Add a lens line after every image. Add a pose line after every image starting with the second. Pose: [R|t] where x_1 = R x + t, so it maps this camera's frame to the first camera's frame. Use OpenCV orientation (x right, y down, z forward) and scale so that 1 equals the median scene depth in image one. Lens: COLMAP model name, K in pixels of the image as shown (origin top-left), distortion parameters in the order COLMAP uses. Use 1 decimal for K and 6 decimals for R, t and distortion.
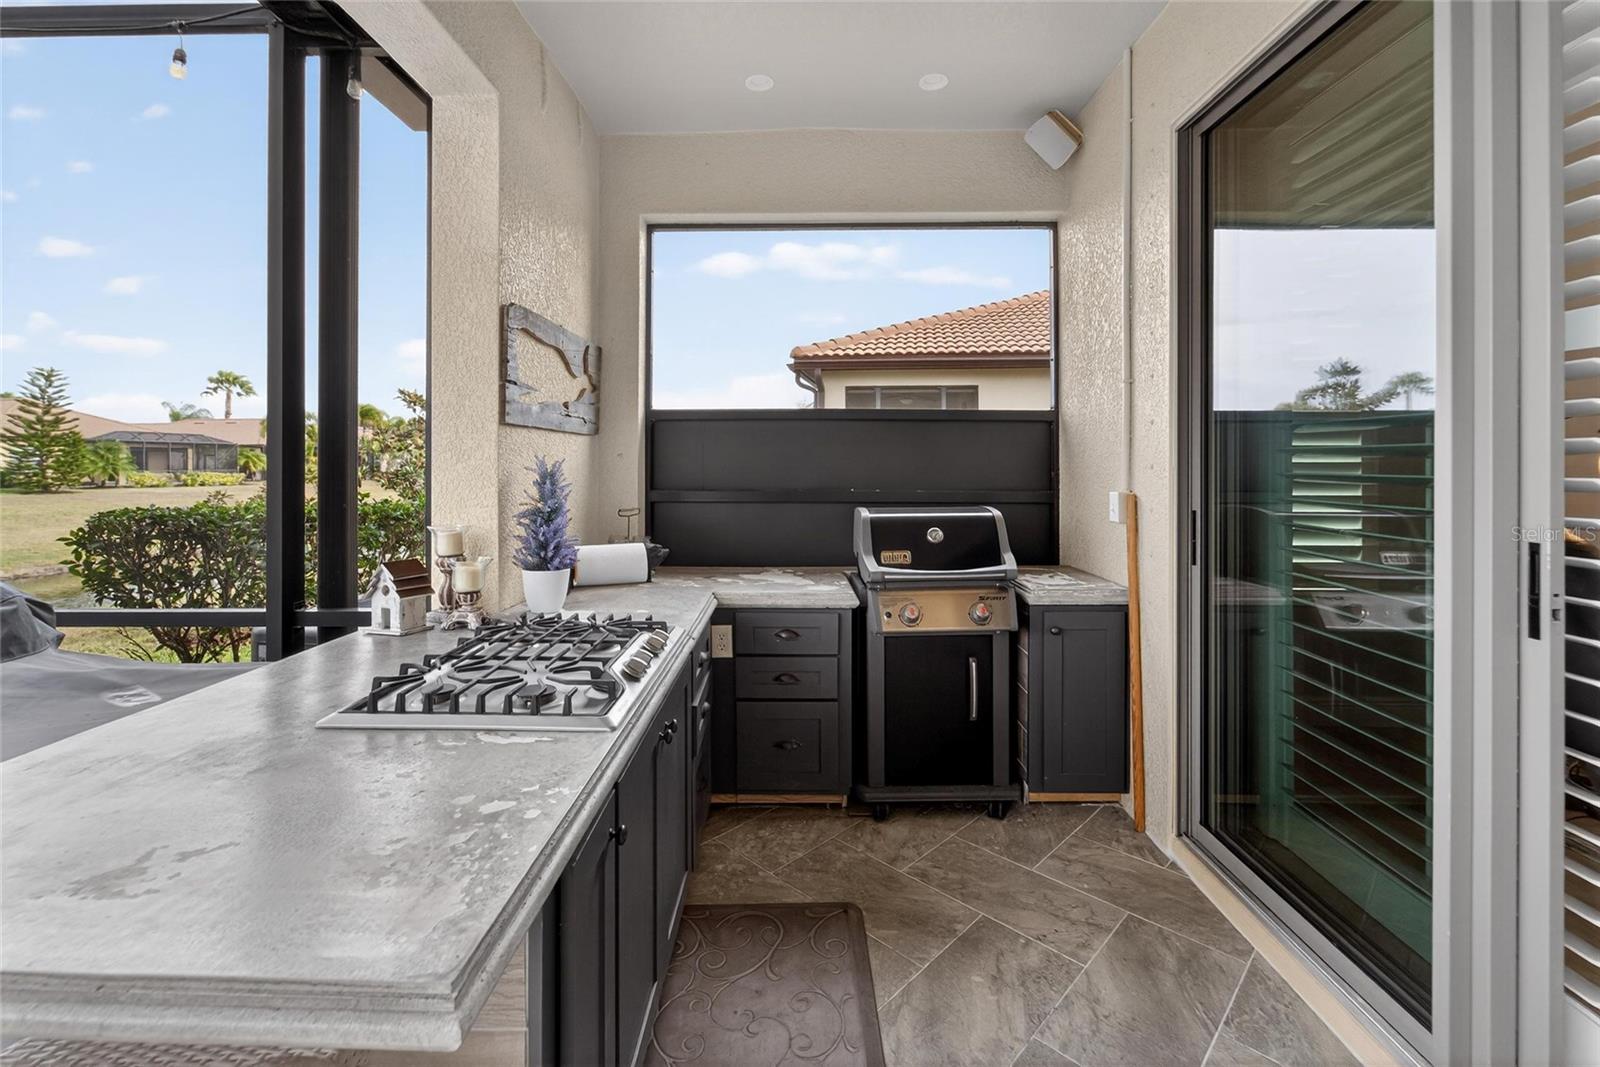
lens RADIAL K [[680.9, 0, 801.3], [0, 680.9, 470.0], [0, 0, 1]] dist [-0.038506, 0.033874]
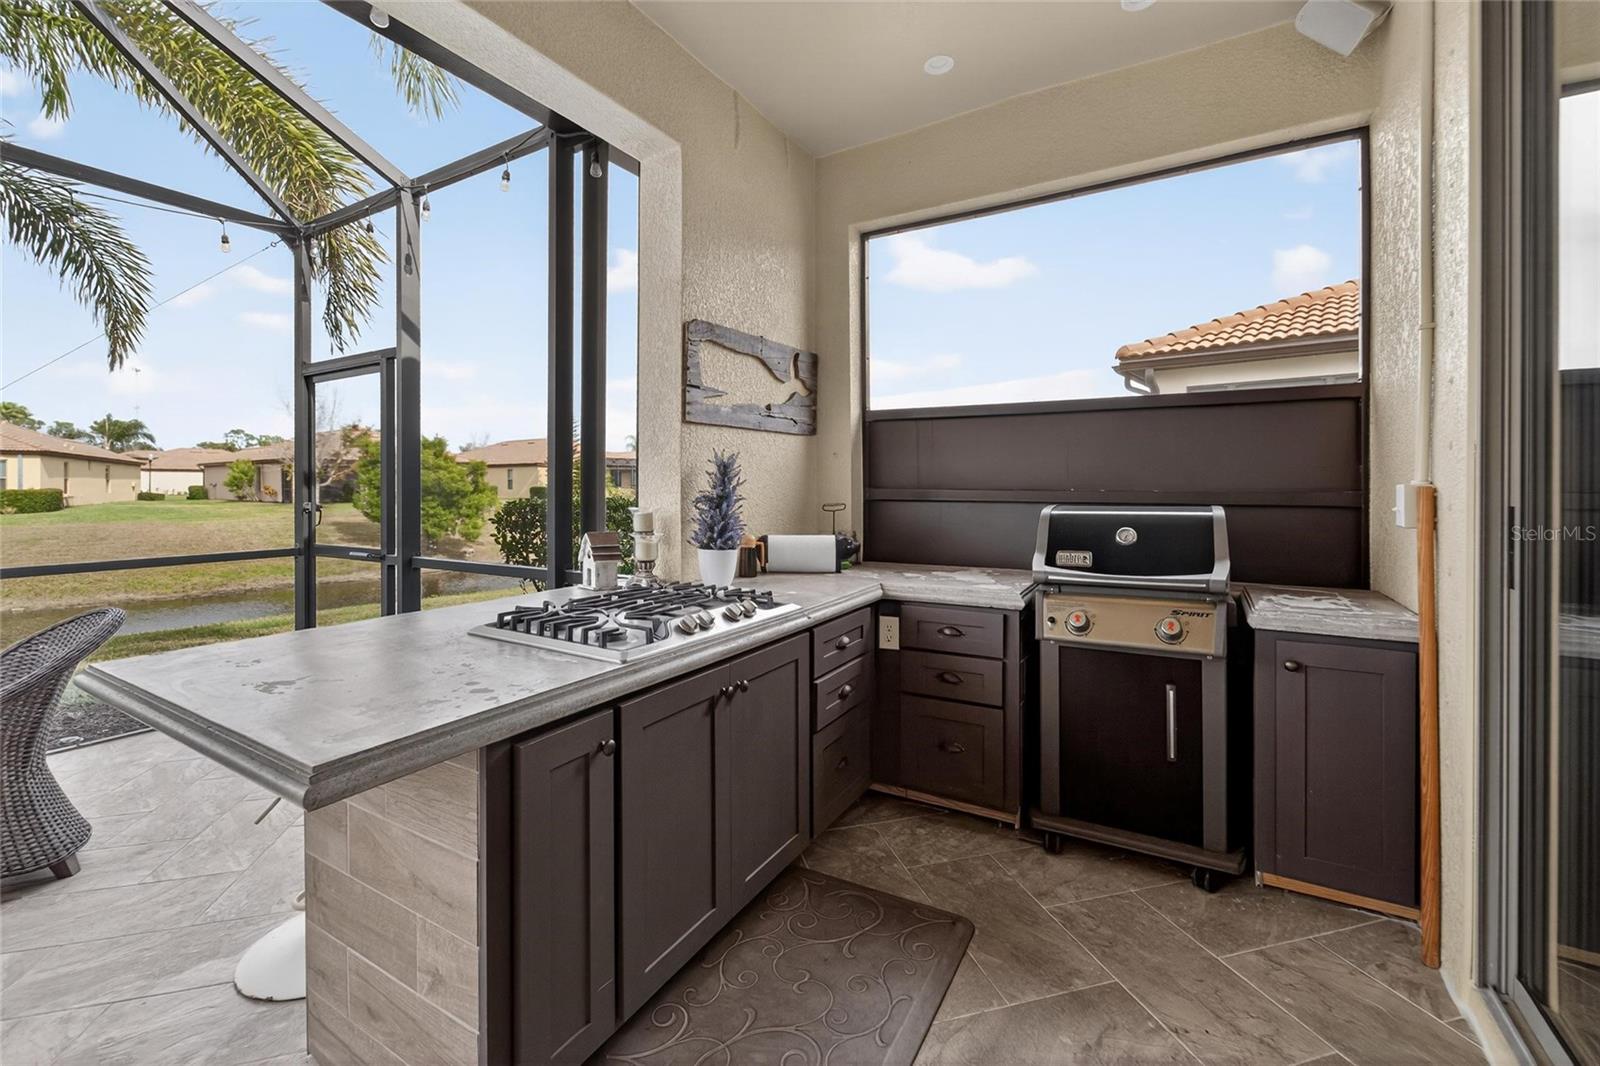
lens RADIAL K [[674.1, 0, 801.0], [0, 674.1, 494.4], [0, 0, 1]] dist [-0.000645, 0.000748]
pose [[0.868130, 0.005756, -0.496304, 0.268040], [-0.002264, 0.999968, 0.007638, 0.039516], [0.496332, -0.005507, 0.868115, 0.064419]]
